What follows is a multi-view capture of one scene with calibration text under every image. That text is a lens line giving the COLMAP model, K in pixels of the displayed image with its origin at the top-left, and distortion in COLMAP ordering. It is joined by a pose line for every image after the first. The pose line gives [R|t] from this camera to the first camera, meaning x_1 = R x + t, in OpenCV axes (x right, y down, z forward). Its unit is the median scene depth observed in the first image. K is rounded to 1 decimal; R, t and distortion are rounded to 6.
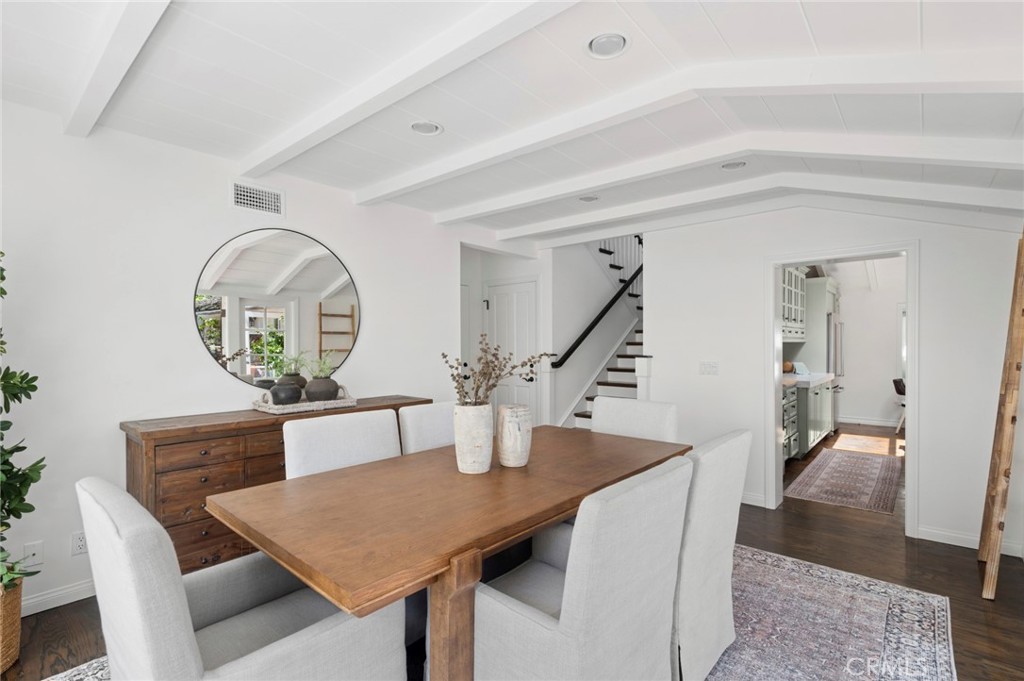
lens RADIAL K [[476.5, 0, 512.0], [0, 476.5, 340.5], [0, 0, 1]] dist [-0.000364, -0.000119]
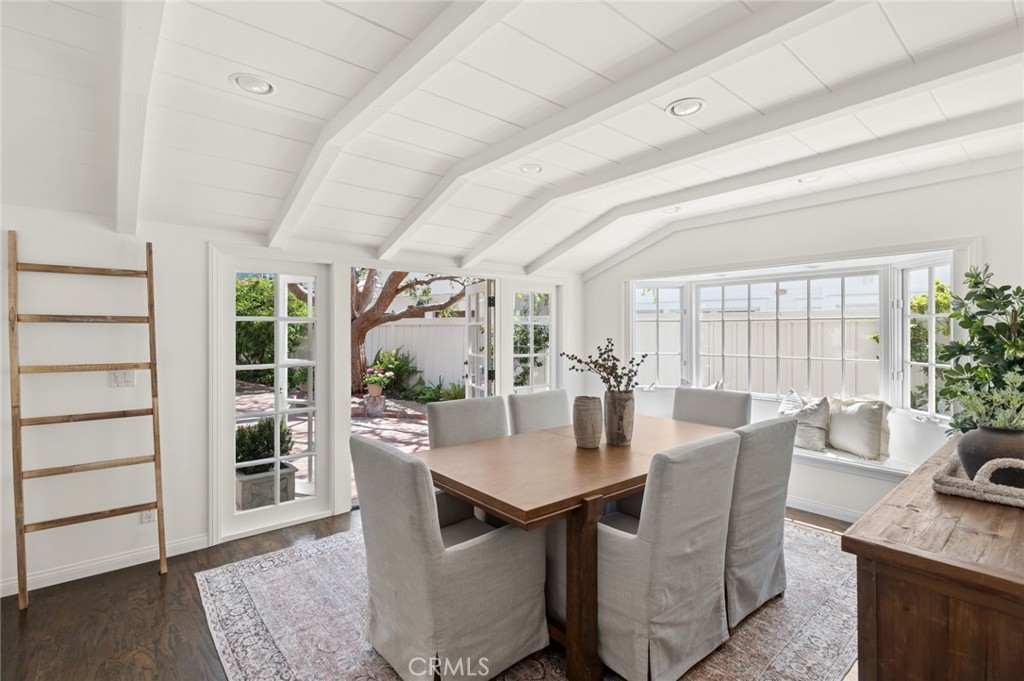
lens RADIAL K [[476.5, 0, 512.0], [0, 476.5, 340.5], [0, 0, 1]] dist [-0.000364, -0.000119]
pose [[-0.987884, 0.000642, 0.155195, 0.007817], [0.002165, 0.999951, 0.009643, -0.016489], [-0.155181, 0.009862, -0.987837, 1.992927]]
